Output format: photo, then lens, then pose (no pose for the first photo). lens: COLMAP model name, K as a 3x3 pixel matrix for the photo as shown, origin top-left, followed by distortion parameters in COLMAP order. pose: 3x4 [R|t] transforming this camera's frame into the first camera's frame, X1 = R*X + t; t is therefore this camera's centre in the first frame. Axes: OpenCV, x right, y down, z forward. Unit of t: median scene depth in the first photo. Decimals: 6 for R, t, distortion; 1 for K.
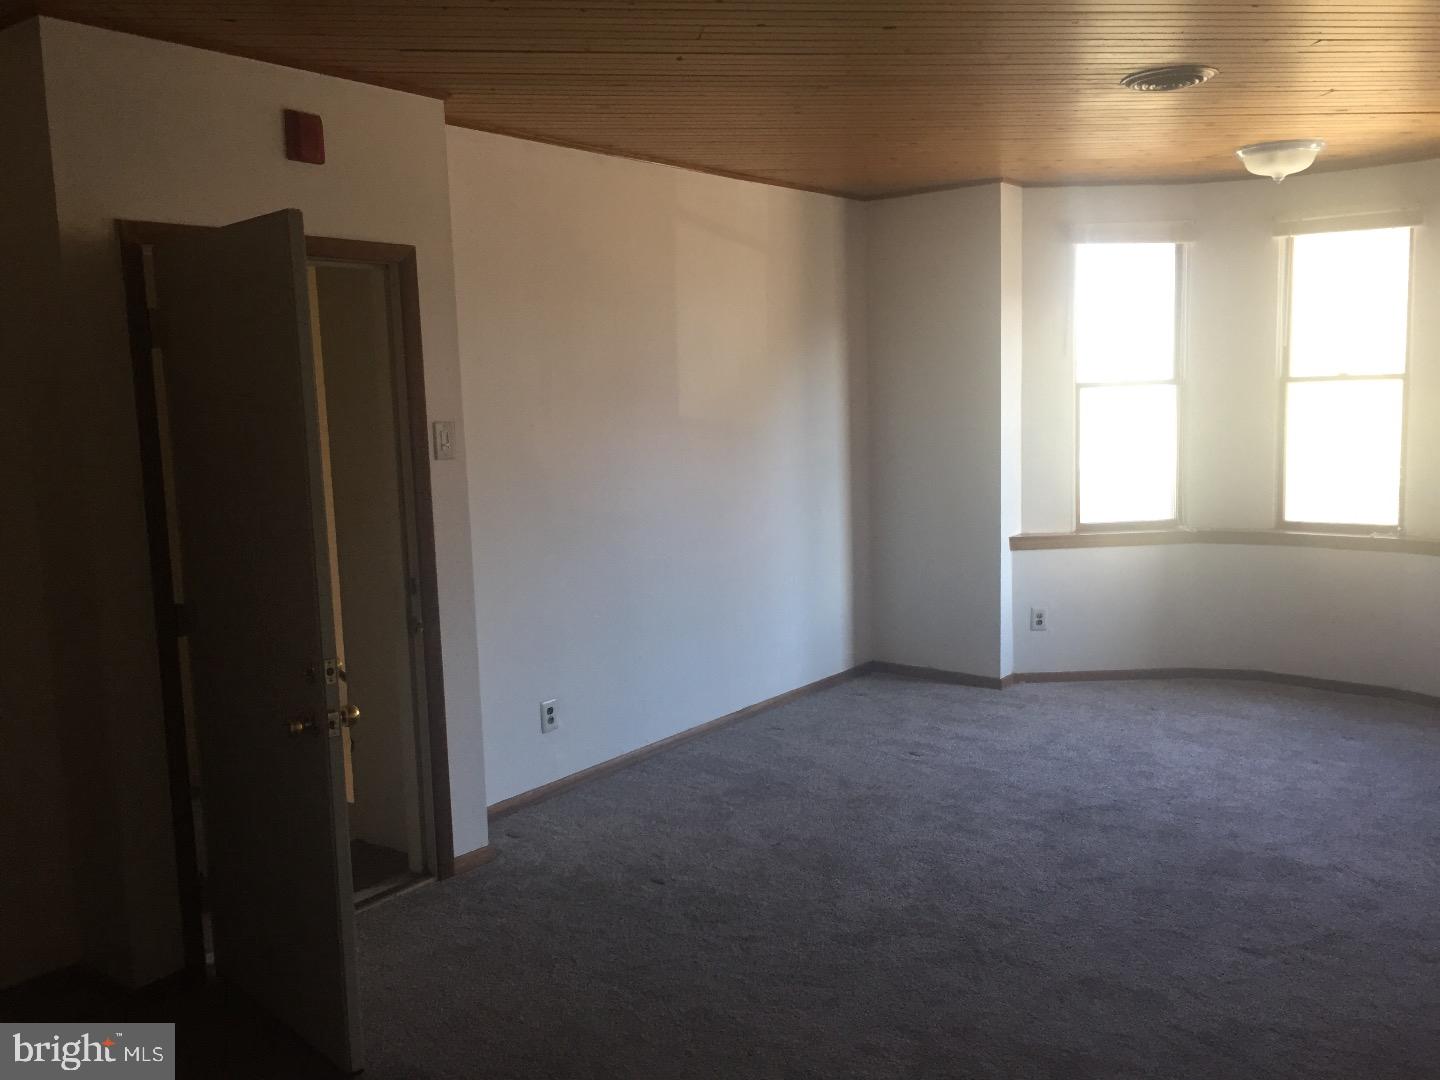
lens RADIAL K [[1199.1, 0, 720.0], [0, 1199.1, 540.0], [0, 0, 1]] dist [0.067330, -0.126153]
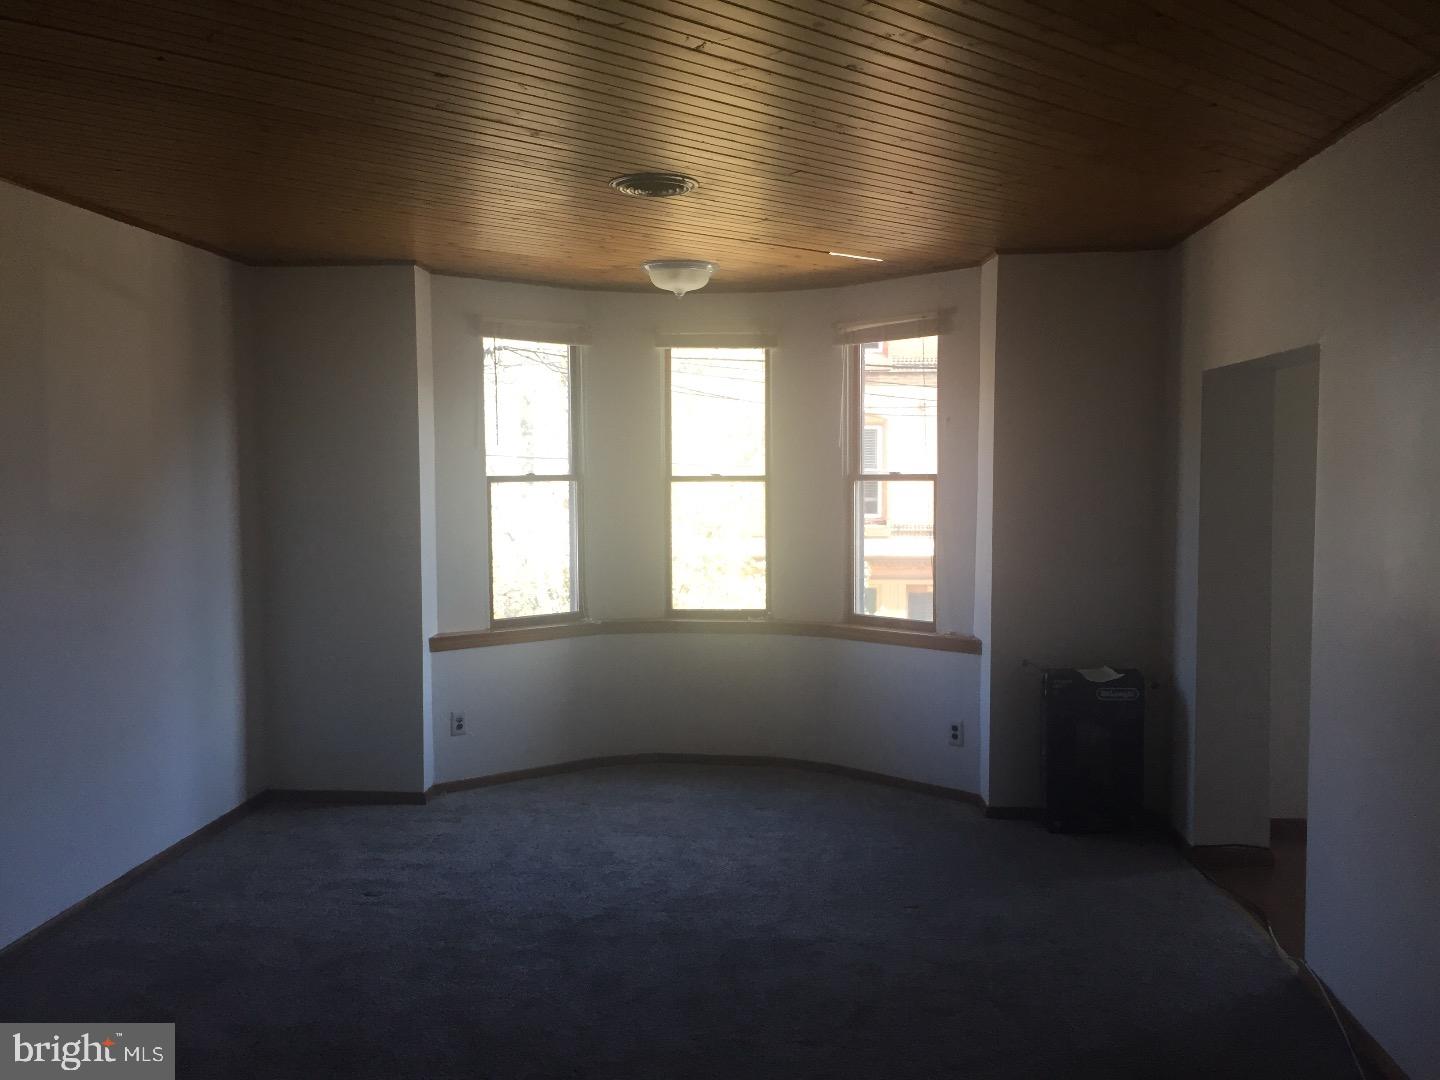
lens RADIAL K [[1199.1, 0, 720.0], [0, 1199.1, 540.0], [0, 0, 1]] dist [0.067330, -0.126153]
pose [[0.826890, -0.005963, 0.562332, -0.103119], [0.048547, 0.996968, -0.060815, -0.011122], [-0.560264, 0.077587, 0.824672, 0.098708]]
